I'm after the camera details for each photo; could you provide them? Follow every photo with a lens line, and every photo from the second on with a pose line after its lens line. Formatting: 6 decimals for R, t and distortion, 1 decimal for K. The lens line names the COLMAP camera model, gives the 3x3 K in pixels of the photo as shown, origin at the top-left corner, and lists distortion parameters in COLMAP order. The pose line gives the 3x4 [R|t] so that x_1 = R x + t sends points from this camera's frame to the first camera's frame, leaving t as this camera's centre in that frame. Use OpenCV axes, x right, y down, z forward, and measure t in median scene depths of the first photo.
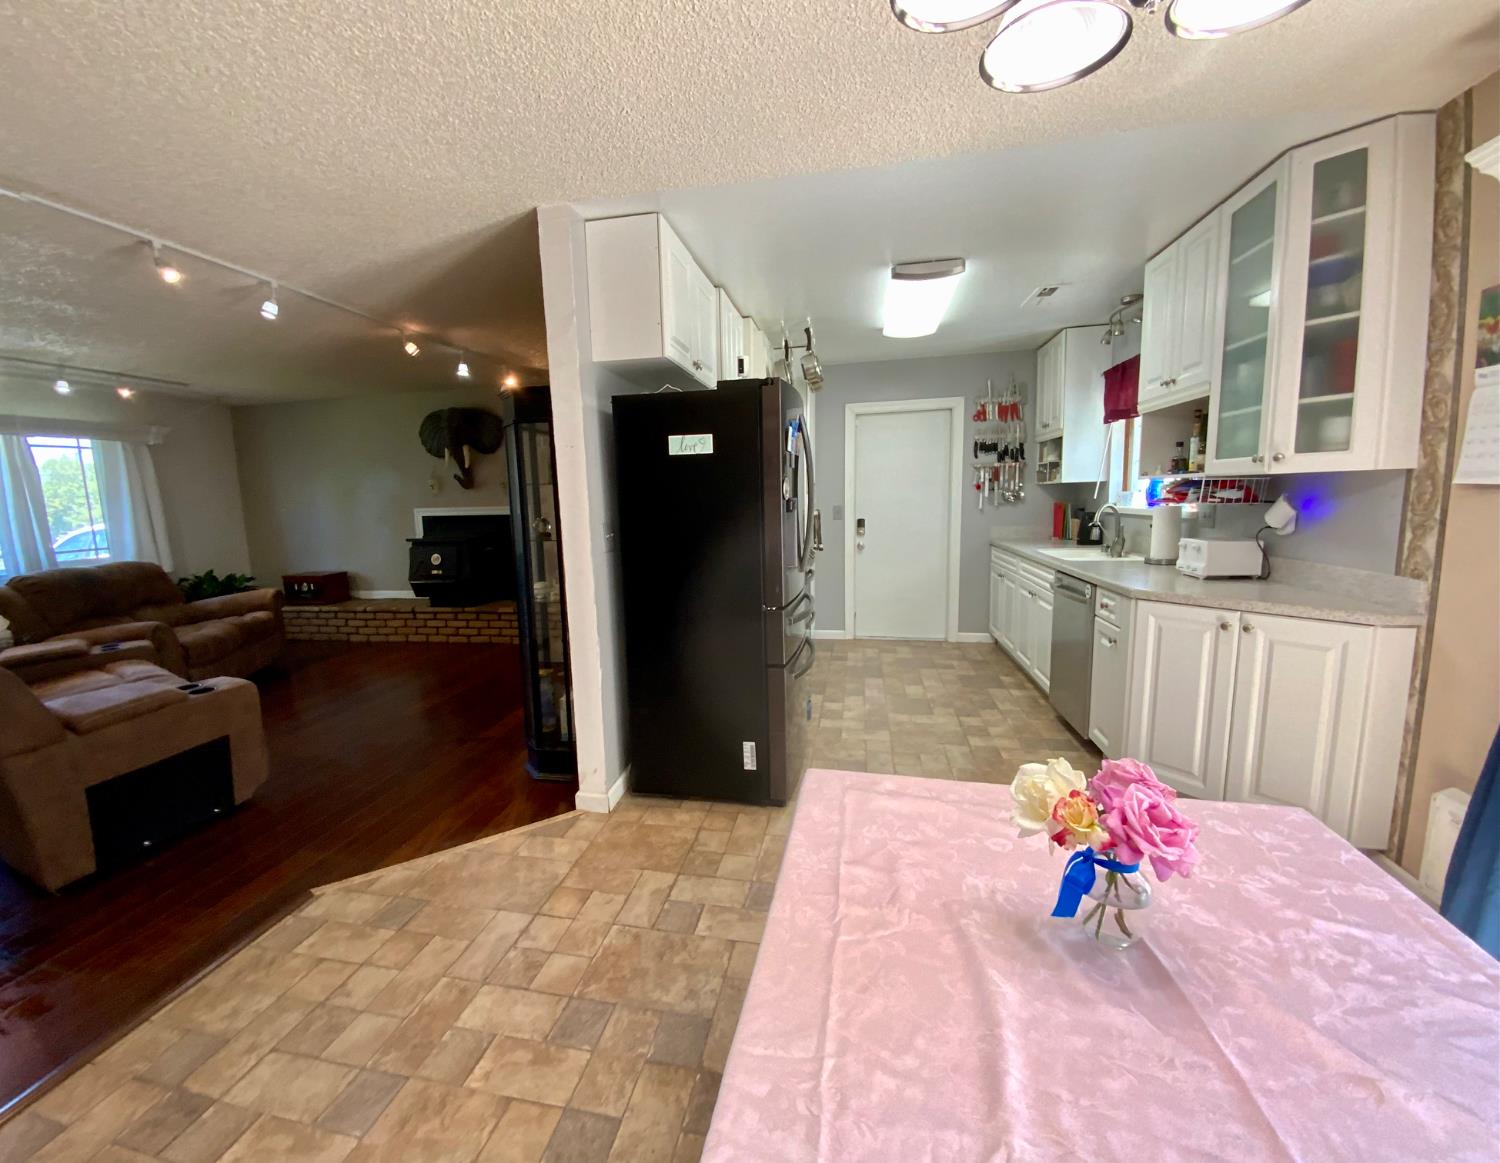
lens RADIAL K [[624.0, 0, 718.9], [0, 624.0, 581.8], [0, 0, 1]] dist [0.003721, -0.006983]
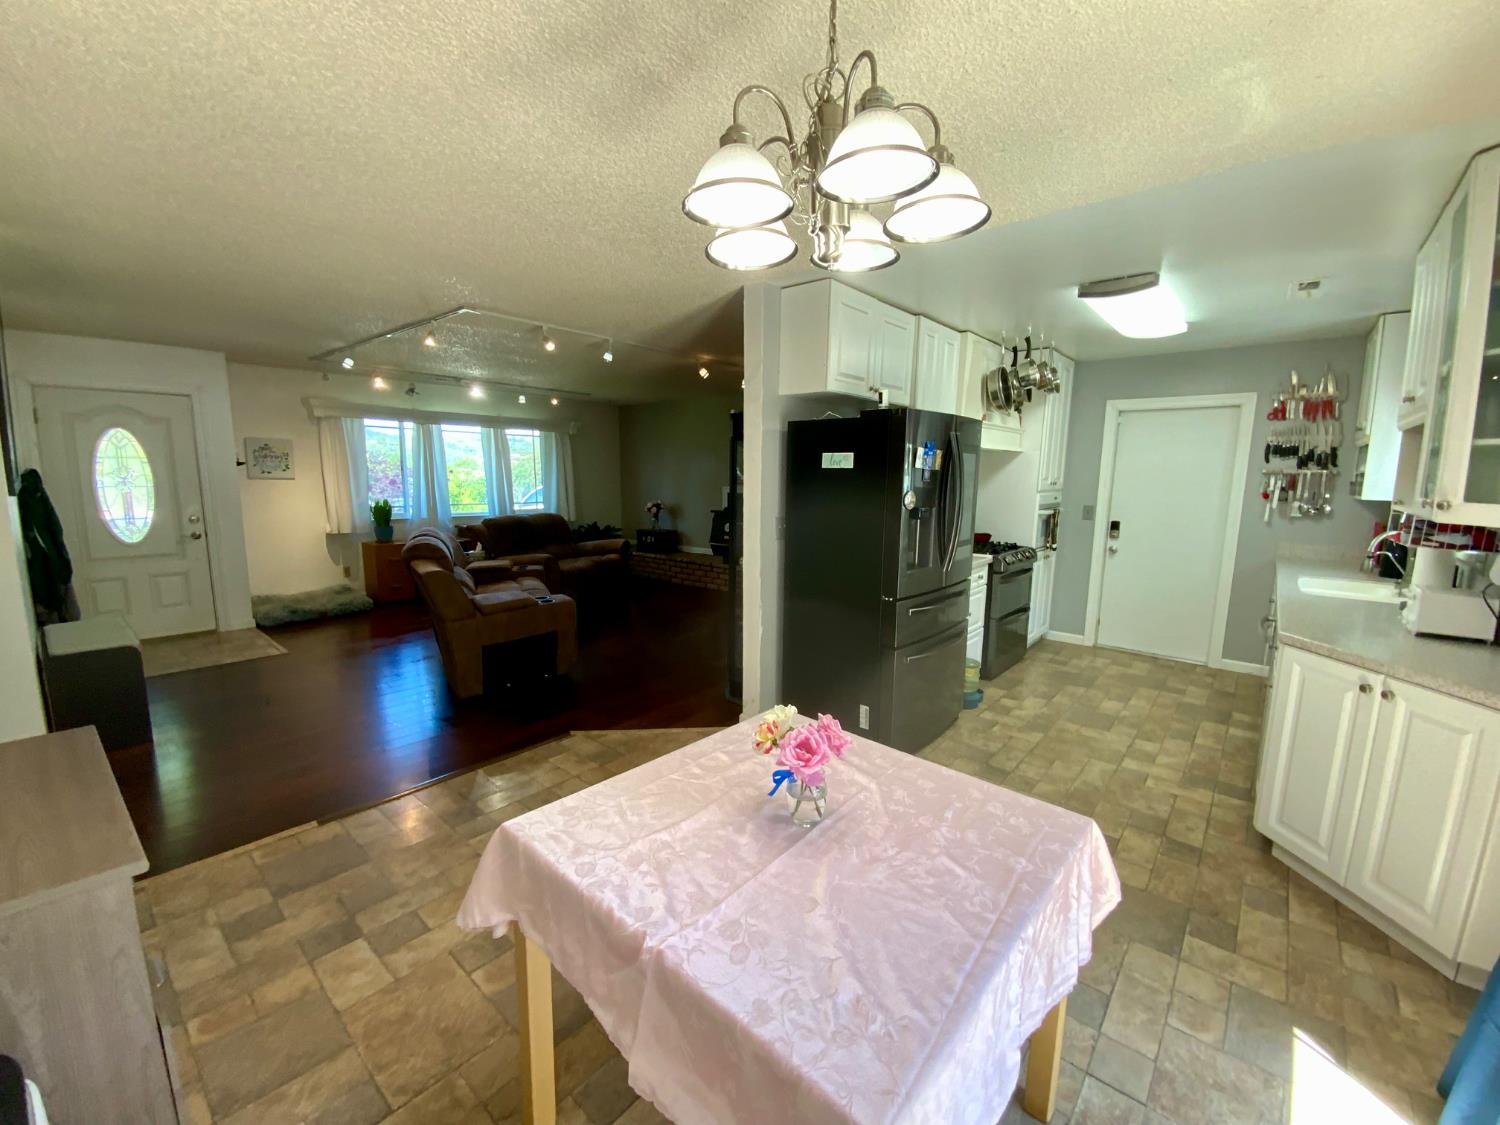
lens RADIAL K [[601.2, 0, 750.1], [0, 601.2, 563.6], [0, 0, 1]] dist [0.010021, -0.012919]
pose [[0.878227, 0.110555, -0.465291, 0.186634], [-0.101135, 0.993843, 0.045251, -0.024531], [0.467429, 0.007317, 0.884000, -0.073763]]
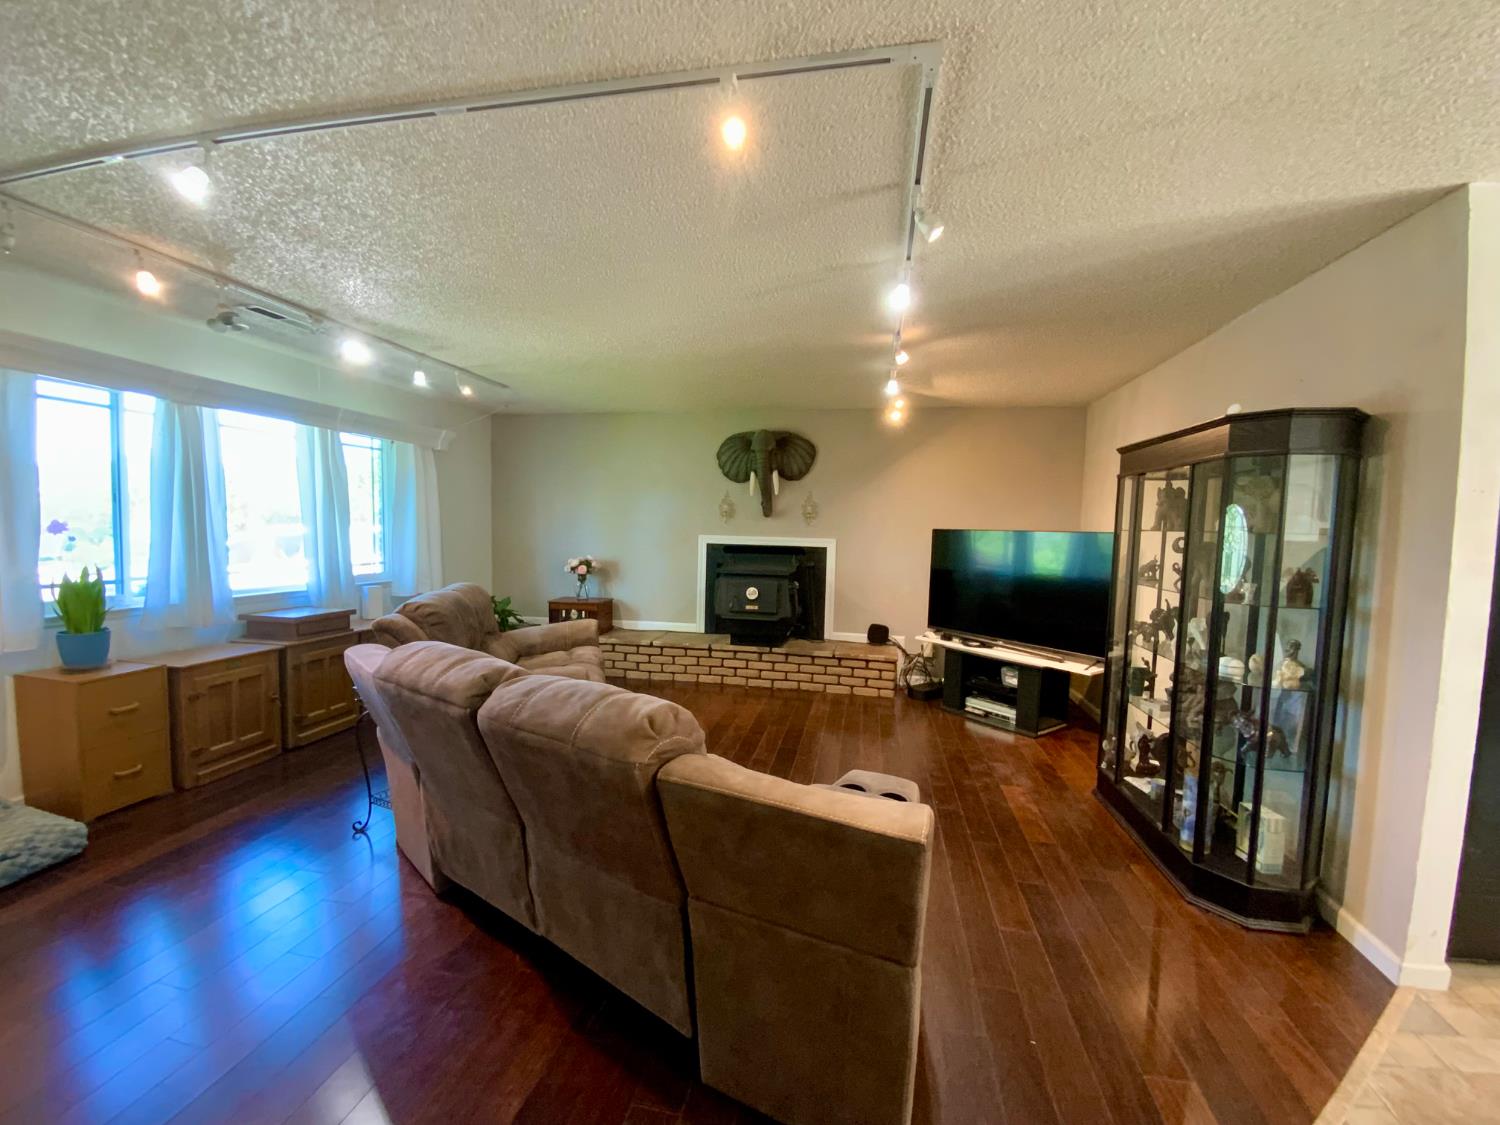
lens RADIAL K [[601.2, 0, 750.8], [0, 601.2, 565.5], [0, 0, 1]] dist [0.010021, -0.012919]
pose [[0.998412, 0.053654, 0.017176, -0.527047], [-0.052392, 0.996378, -0.066979, -0.020629], [-0.020707, 0.065973, 0.997607, 0.149519]]
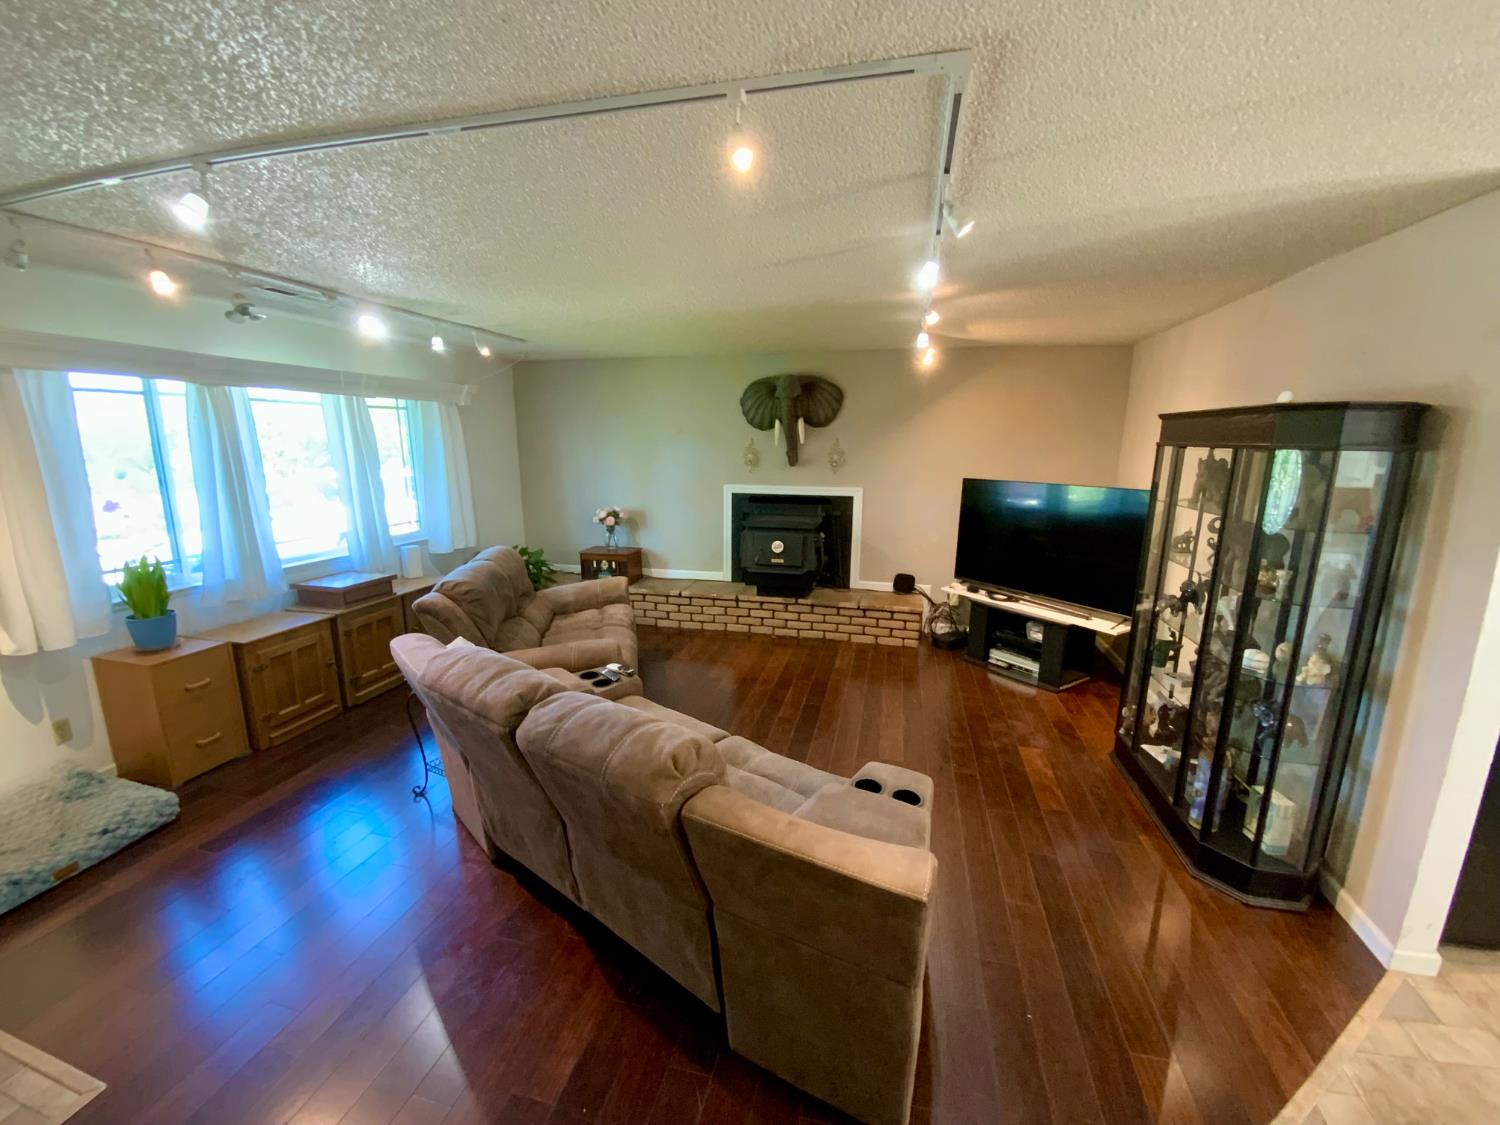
lens RADIAL K [[601.2, 0, 751.1], [0, 601.2, 564.9], [0, 0, 1]] dist [0.010021, -0.012919]
pose [[0.998823, 0.041866, -0.024497, -0.523896], [-0.040046, 0.996701, 0.070599, -0.077903], [0.027371, -0.069535, 0.997204, 0.144320]]
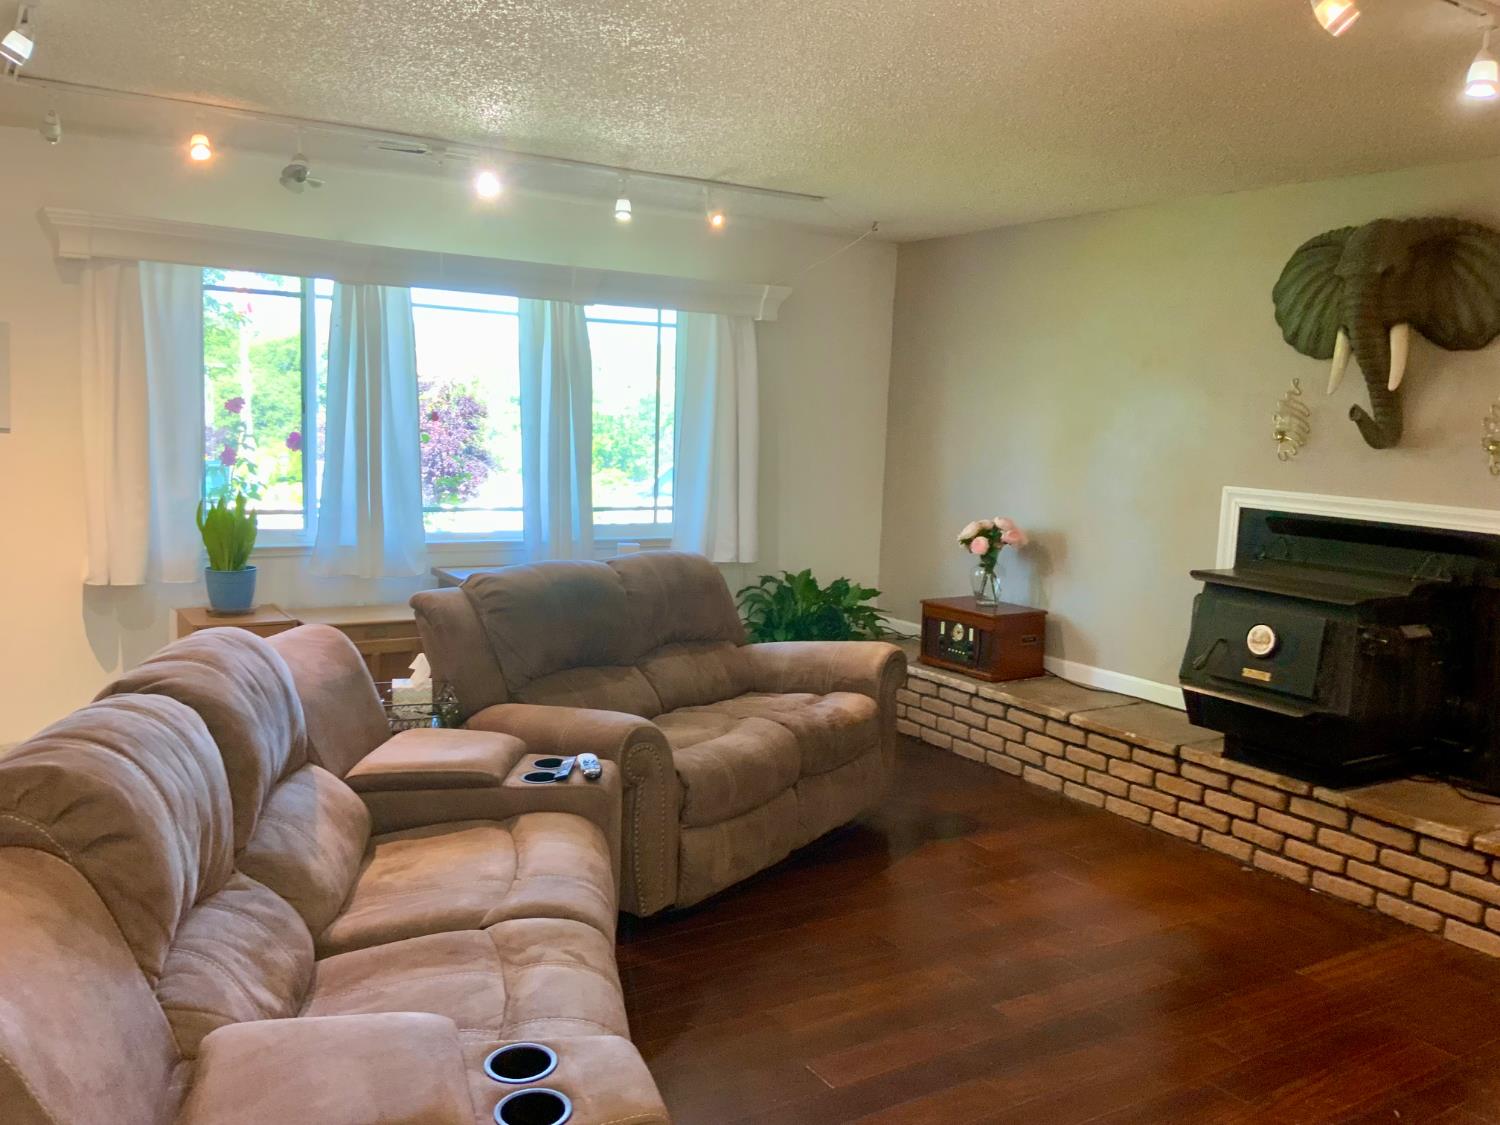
lens RADIAL K [[1217.5, 0, 740.9], [0, 1217.5, 564.4], [0, 0, 1]] dist [0.056130, -0.126682]
pose [[0.688268, 0.146998, -0.710407, -0.182966], [-0.154749, 0.986466, 0.054193, -0.079446], [0.708759, 0.072635, 0.701701, 0.320375]]
